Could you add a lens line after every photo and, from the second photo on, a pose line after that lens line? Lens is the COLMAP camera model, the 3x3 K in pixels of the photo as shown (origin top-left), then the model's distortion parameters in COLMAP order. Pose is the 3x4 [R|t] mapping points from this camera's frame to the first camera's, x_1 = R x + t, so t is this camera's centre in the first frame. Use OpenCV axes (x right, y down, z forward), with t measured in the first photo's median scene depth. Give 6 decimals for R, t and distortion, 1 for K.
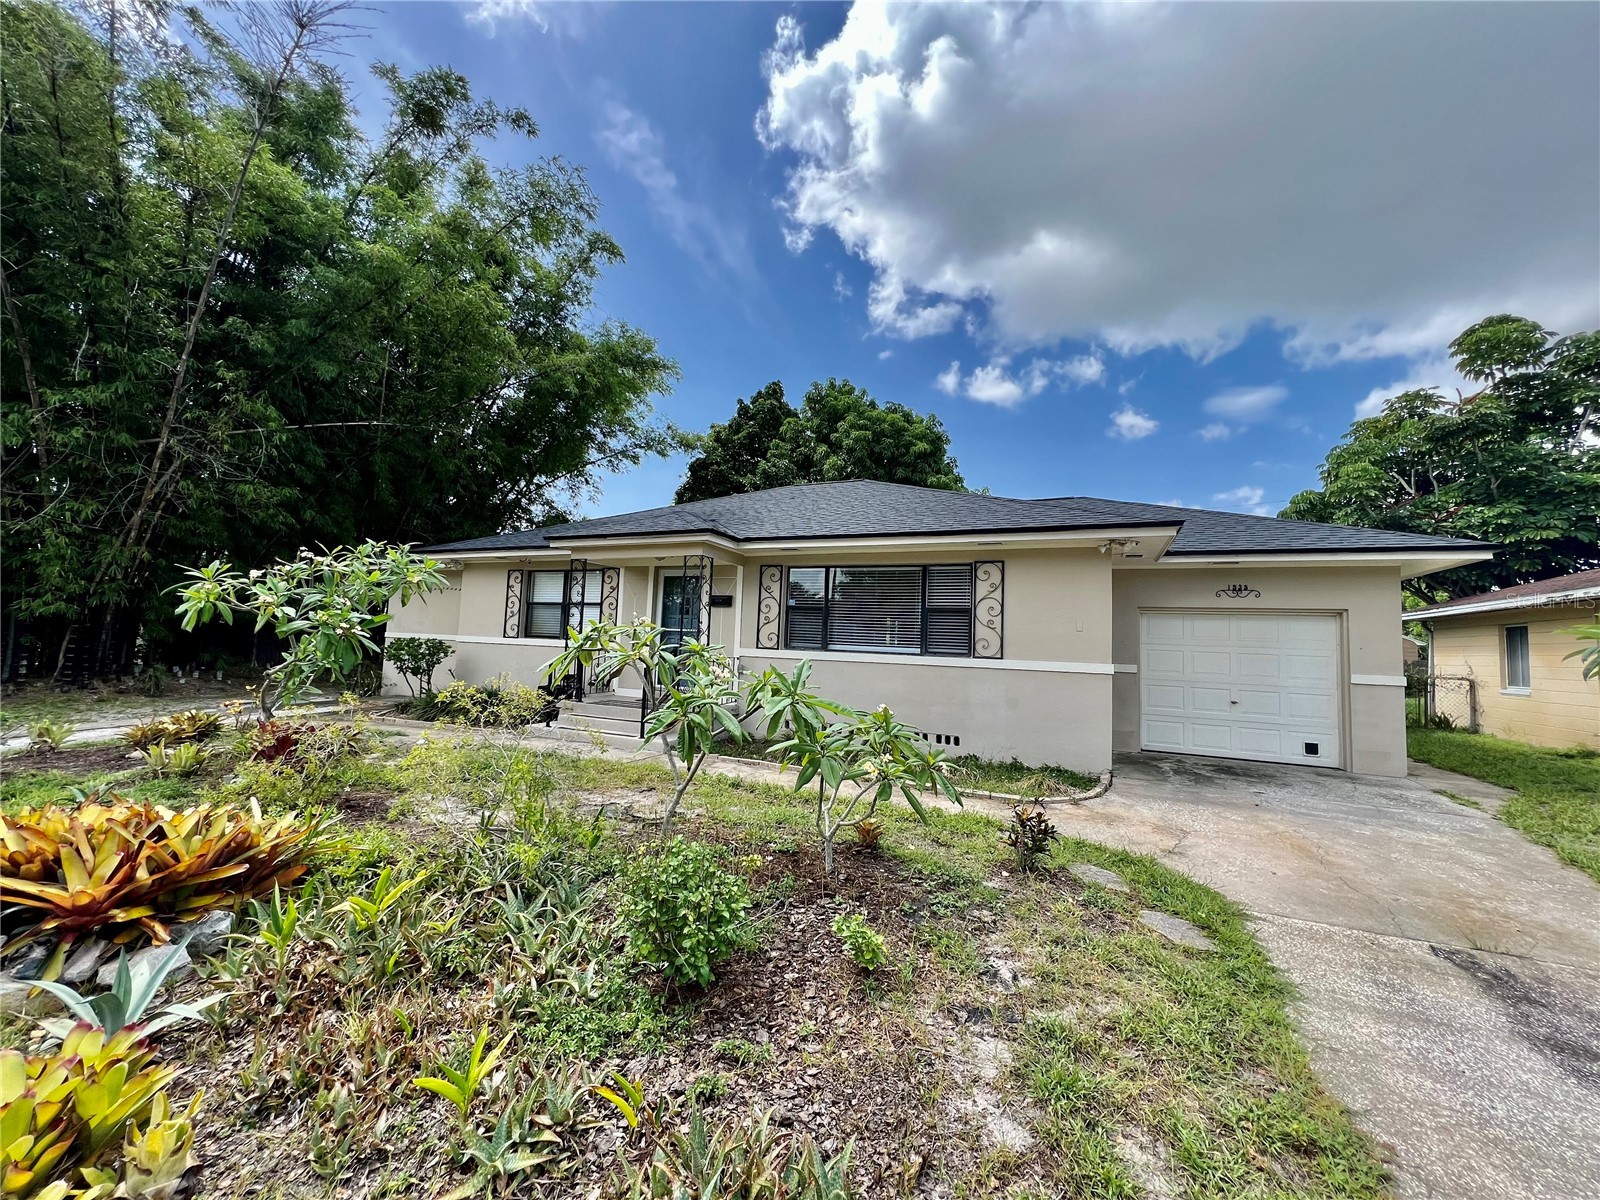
lens RADIAL K [[664.9, 0, 823.5], [0, 664.9, 599.1], [0, 0, 1]] dist [0.011548, 0.000439]
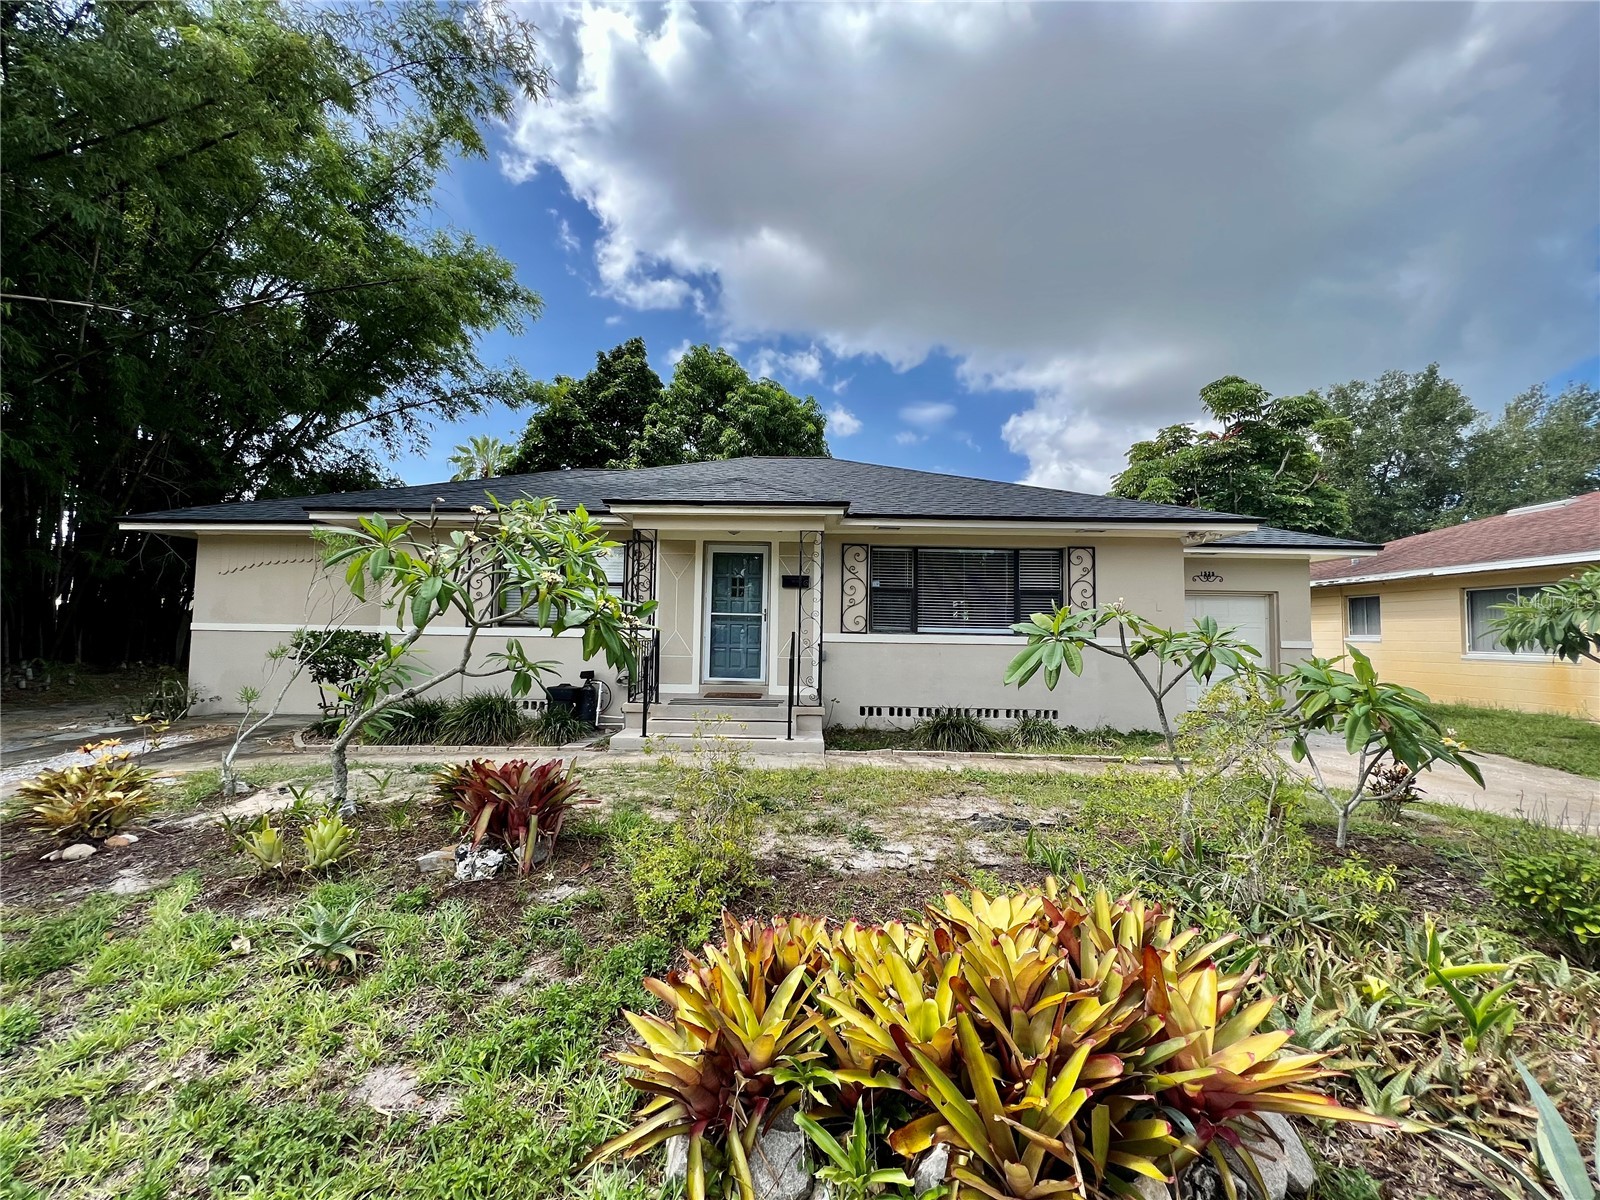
lens RADIAL K [[664.9, 0, 823.5], [0, 664.9, 599.1], [0, 0, 1]] dist [0.011548, 0.000439]
pose [[0.912075, -0.003581, 0.410008, -0.216243], [-0.008043, 0.999613, 0.026623, 0.000847], [-0.409945, -0.027580, 0.911693, 0.065195]]
